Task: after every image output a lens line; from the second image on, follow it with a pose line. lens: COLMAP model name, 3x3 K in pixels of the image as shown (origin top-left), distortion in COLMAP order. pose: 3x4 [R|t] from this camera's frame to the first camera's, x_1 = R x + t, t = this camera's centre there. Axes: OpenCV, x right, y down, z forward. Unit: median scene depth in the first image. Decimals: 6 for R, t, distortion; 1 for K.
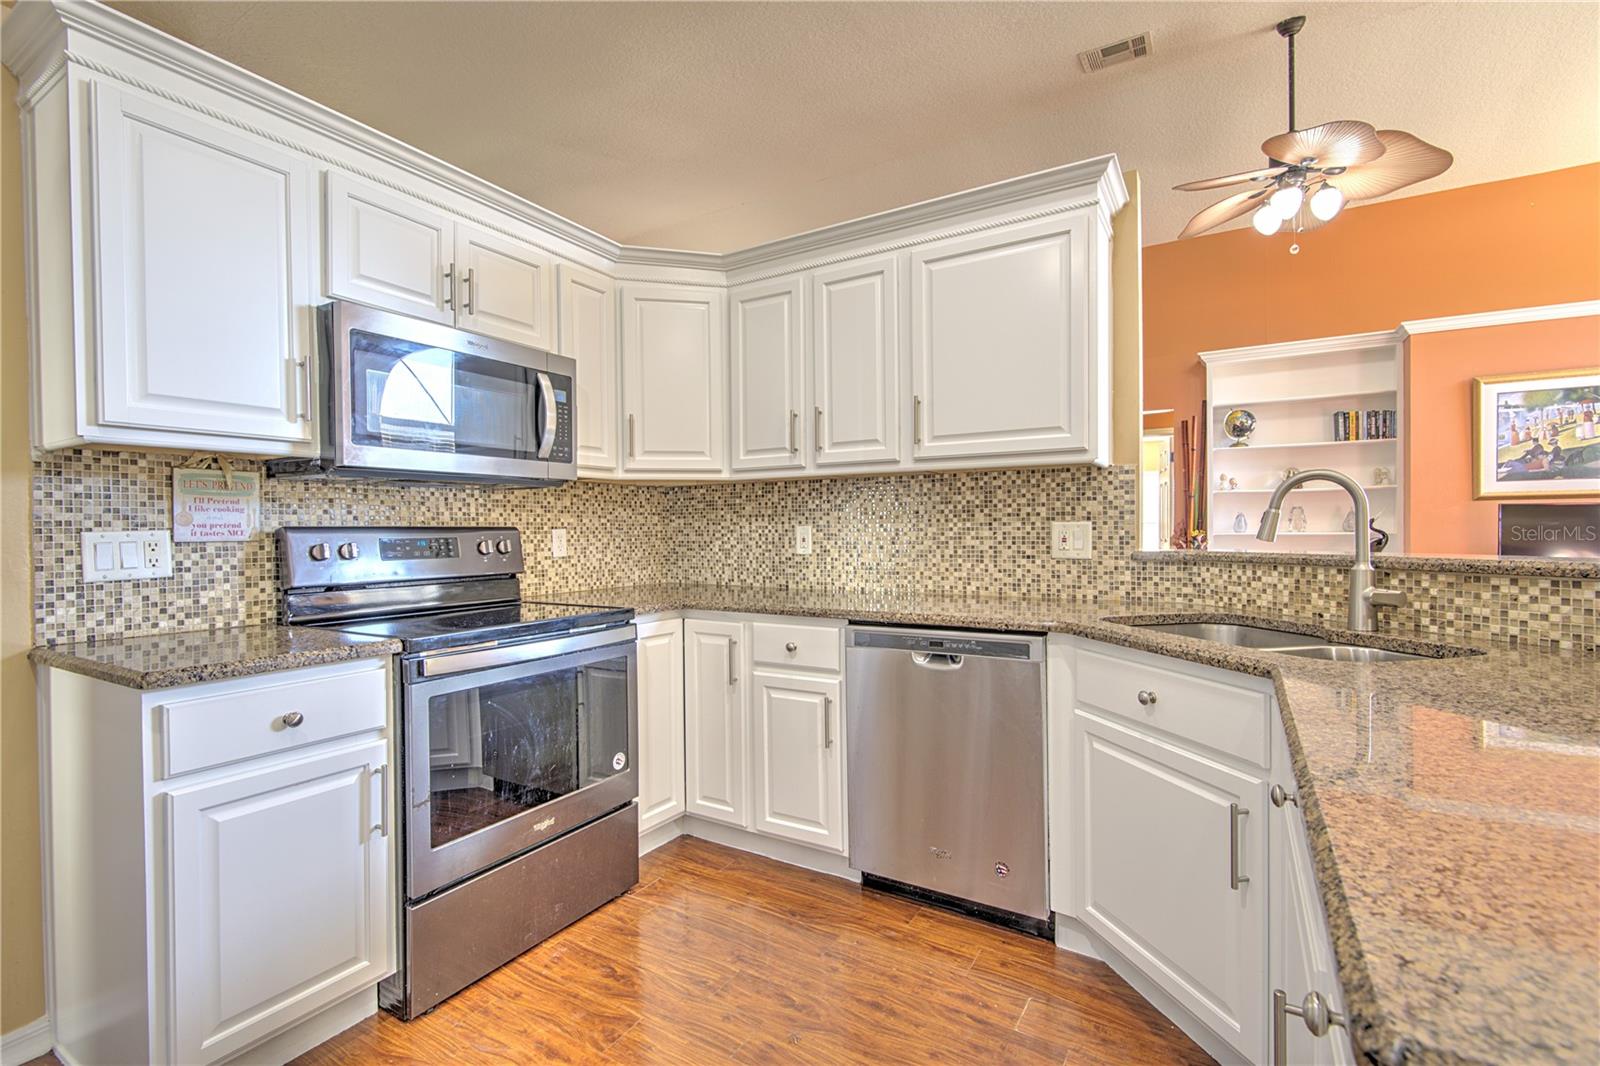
lens RADIAL K [[719.4, 0, 799.5], [0, 719.4, 534.6], [0, 0, 1]] dist [0.004680, -0.001631]
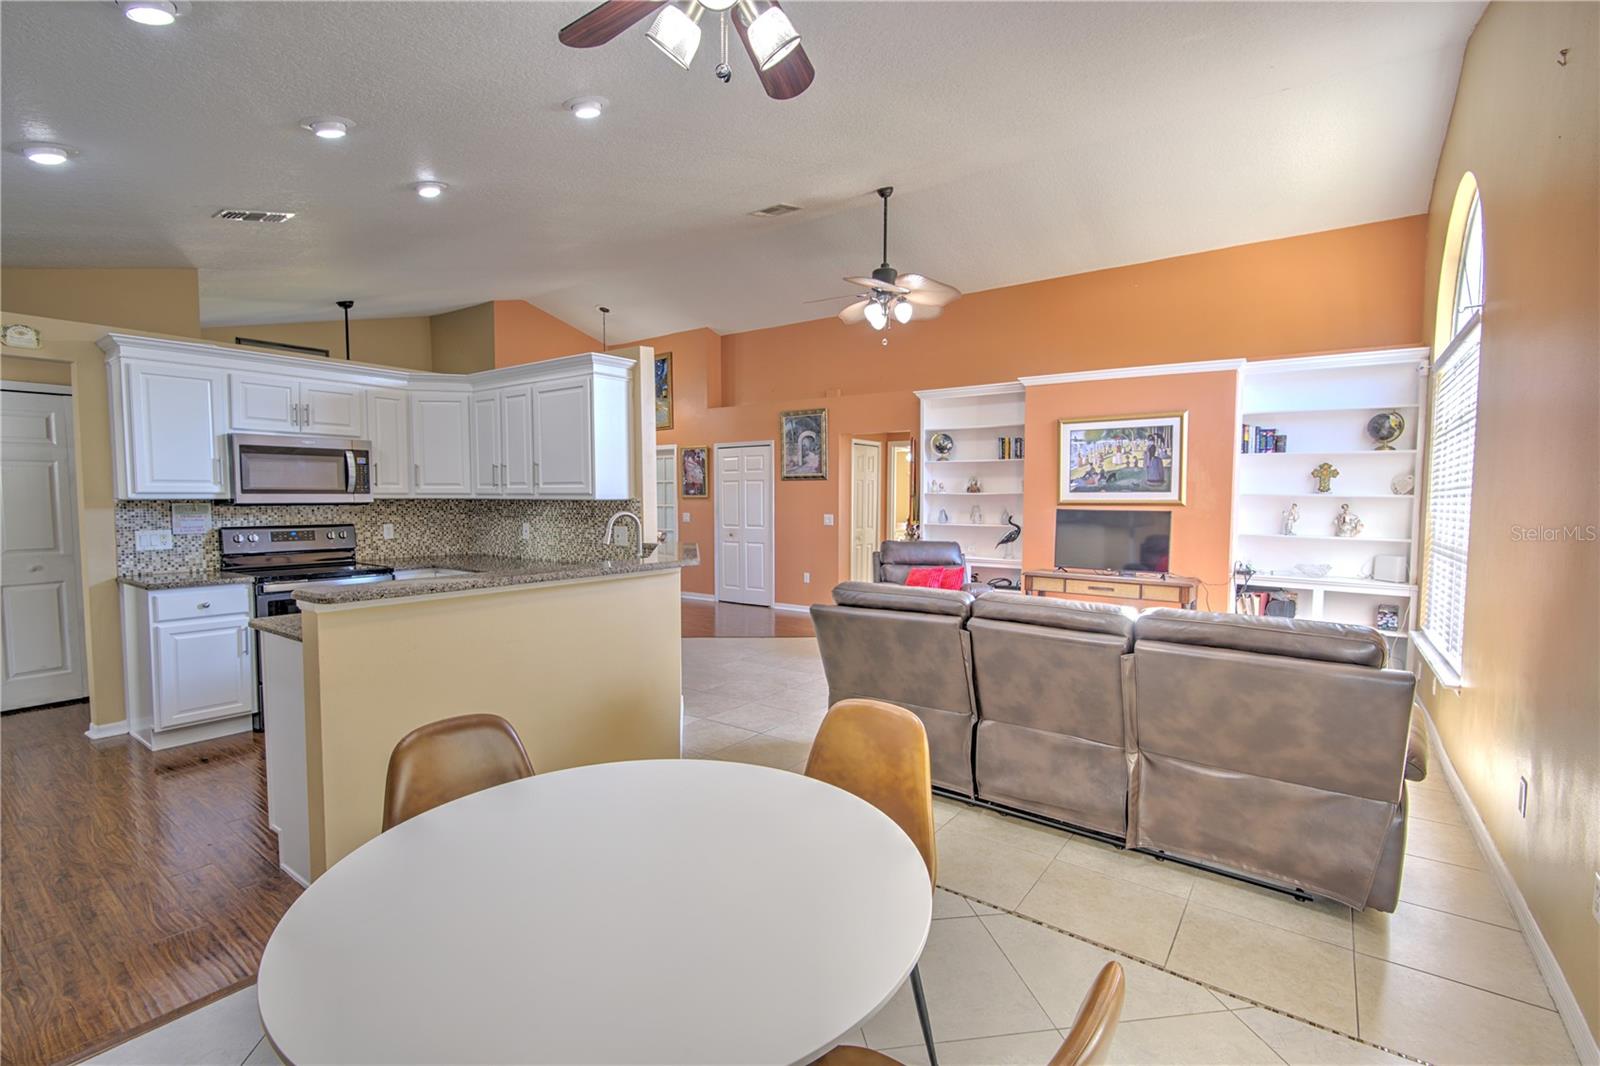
lens RADIAL K [[719.4, 0, 801.3], [0, 719.4, 534.0], [0, 0, 1]] dist [0.004680, -0.001631]
pose [[0.995701, 0.015926, -0.091251, 1.079469], [-0.011802, 0.998892, 0.045564, -0.095260], [0.091876, -0.044292, 0.994785, -0.896374]]
